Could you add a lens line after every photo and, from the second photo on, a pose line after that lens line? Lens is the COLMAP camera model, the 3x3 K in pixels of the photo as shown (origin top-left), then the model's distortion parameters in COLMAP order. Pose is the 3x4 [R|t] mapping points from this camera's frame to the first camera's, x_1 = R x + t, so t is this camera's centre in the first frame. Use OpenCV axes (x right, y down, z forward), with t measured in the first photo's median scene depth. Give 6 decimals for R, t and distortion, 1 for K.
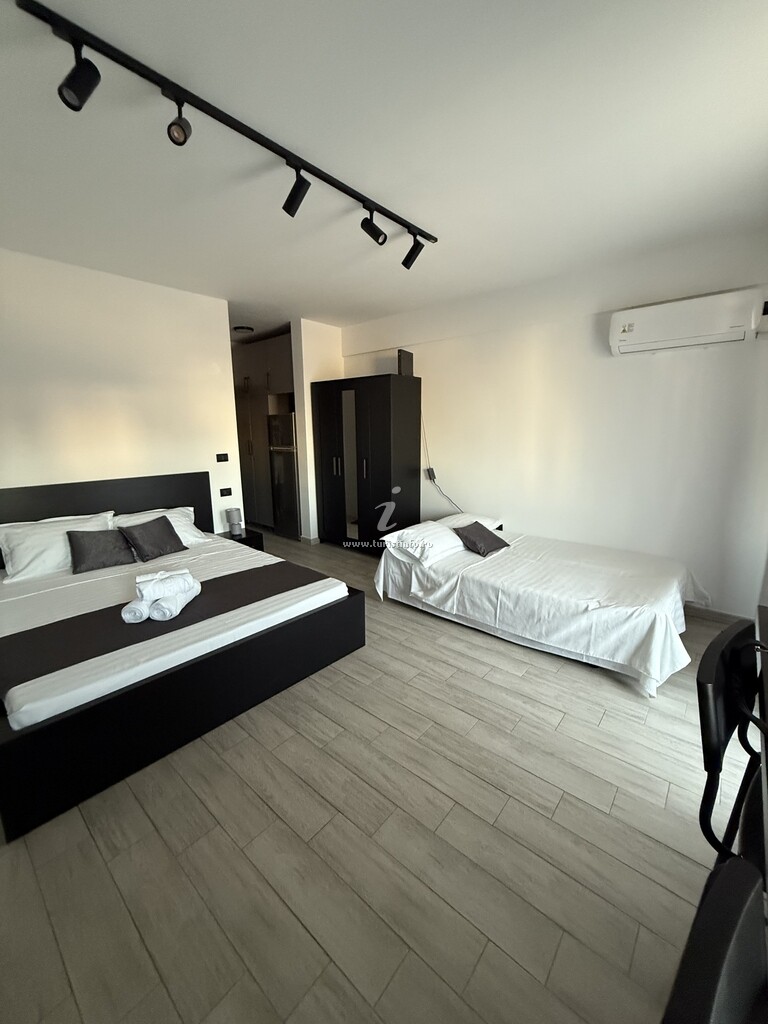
lens RADIAL K [[415.1, 0, 378.2], [0, 415.1, 510.2], [0, 0, 1]] dist [0.017962, 0.000023]
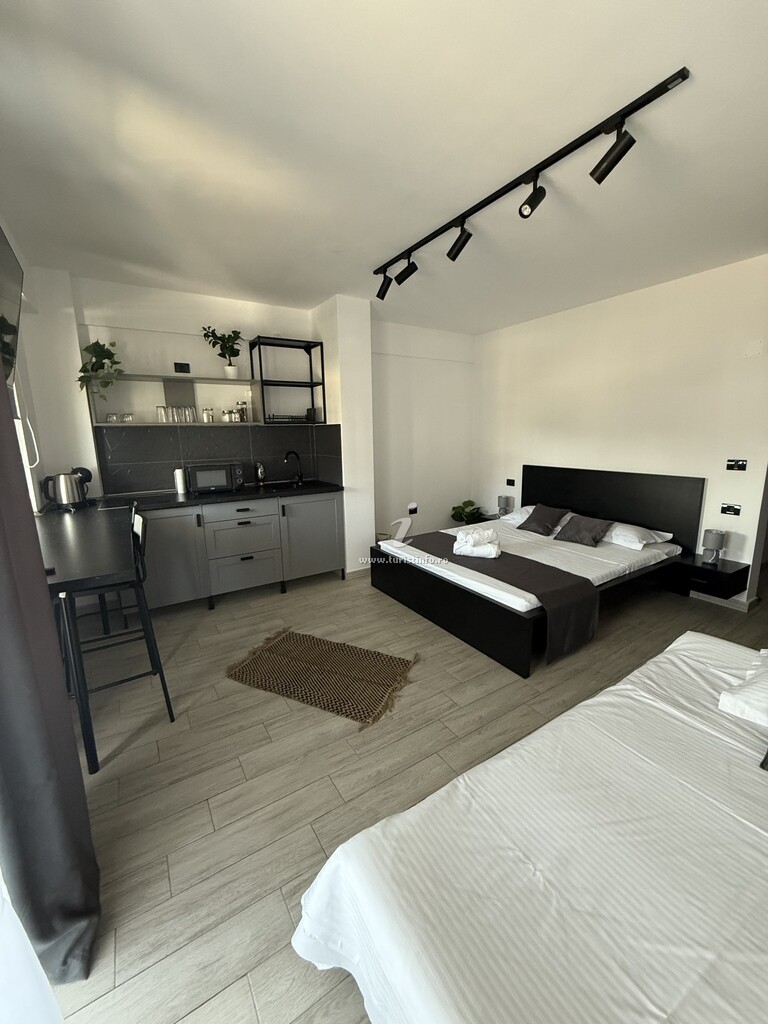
lens RADIAL K [[407.0, 0, 385.5], [0, 407.0, 507.2], [0, 0, 1]] dist [-0.000080, 0.000046]
pose [[-0.279548, 0.188093, -0.941528, 1.029995], [-0.179901, 0.952994, 0.243797, -0.230103], [0.943127, 0.237535, -0.232570, 1.113555]]
